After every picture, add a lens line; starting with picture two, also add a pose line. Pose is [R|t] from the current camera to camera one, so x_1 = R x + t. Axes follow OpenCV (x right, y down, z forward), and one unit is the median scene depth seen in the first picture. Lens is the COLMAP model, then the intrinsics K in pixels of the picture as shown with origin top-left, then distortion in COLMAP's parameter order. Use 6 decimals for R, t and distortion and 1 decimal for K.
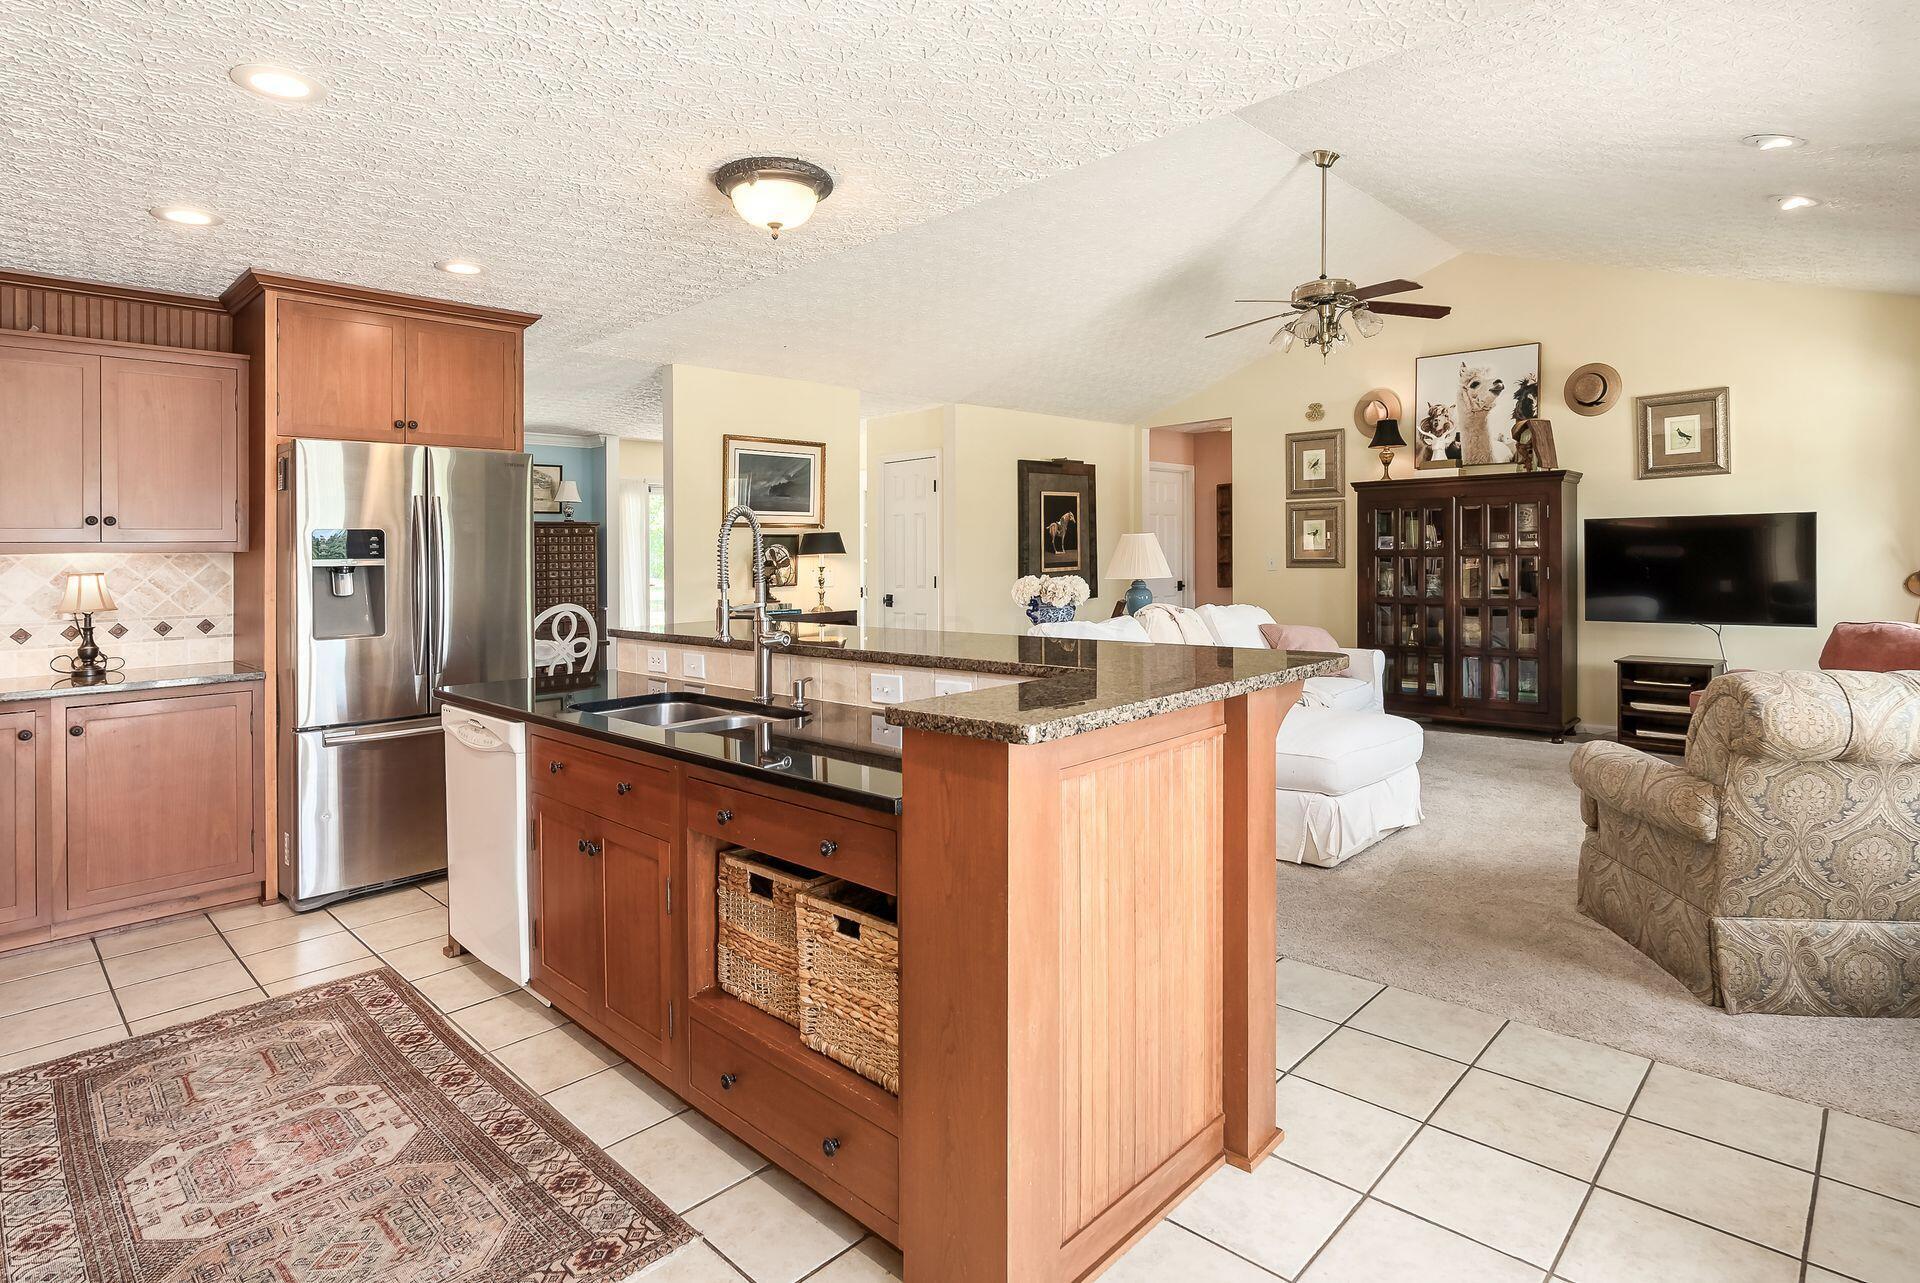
lens RADIAL K [[996.9, 0, 996.0], [0, 996.9, 544.7], [0, 0, 1]] dist [-0.002148, -0.000665]
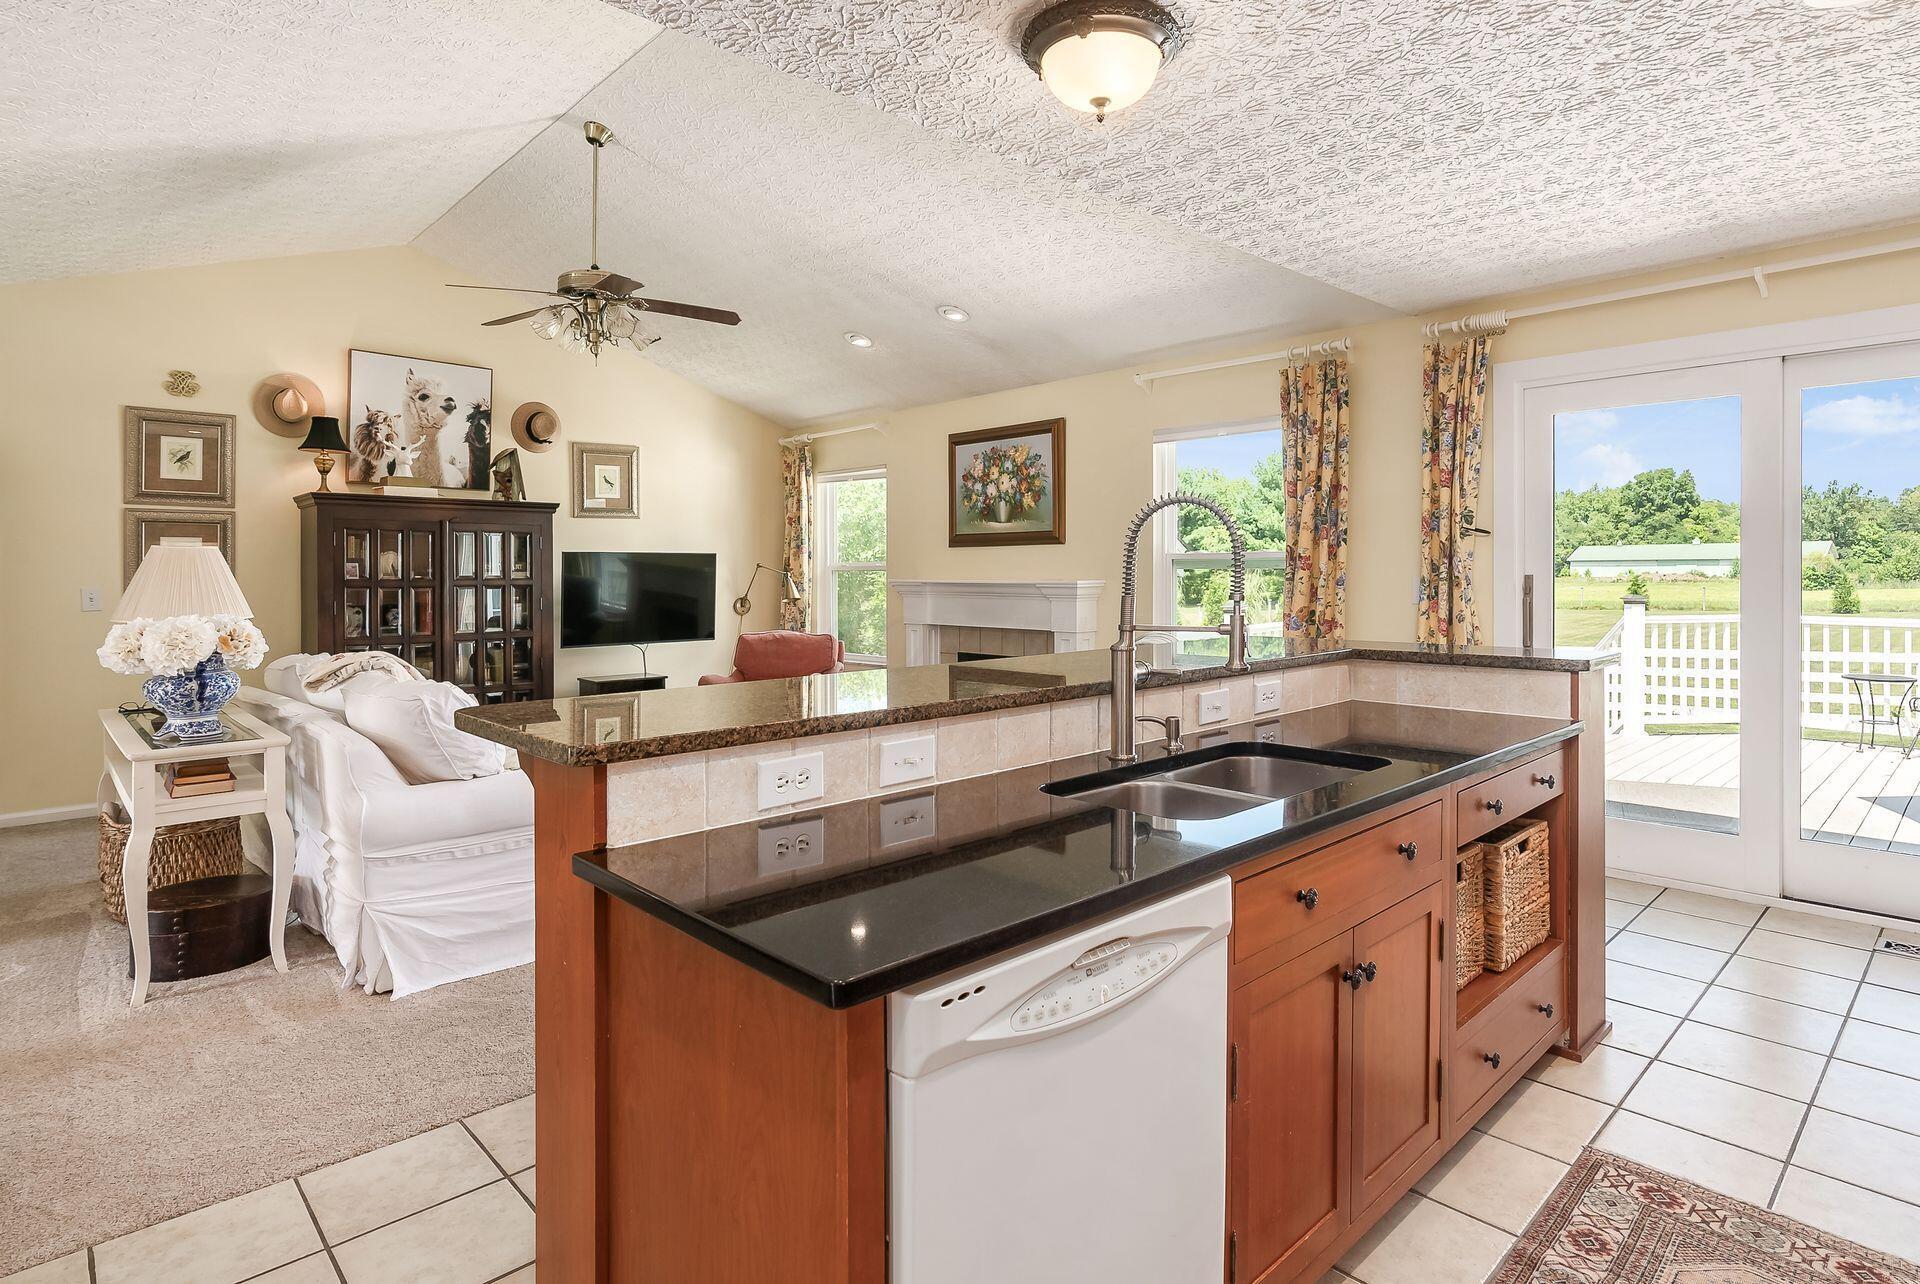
lens RADIAL K [[996.9, 0, 998.8], [0, 996.9, 592.5], [0, 0, 1]] dist [-0.002148, -0.000665]
pose [[0.046001, -0.001737, 0.998940, -0.409702], [-0.000919, 0.999998, 0.001781, 0.014638], [-0.998941, -0.000999, 0.046000, 0.451880]]
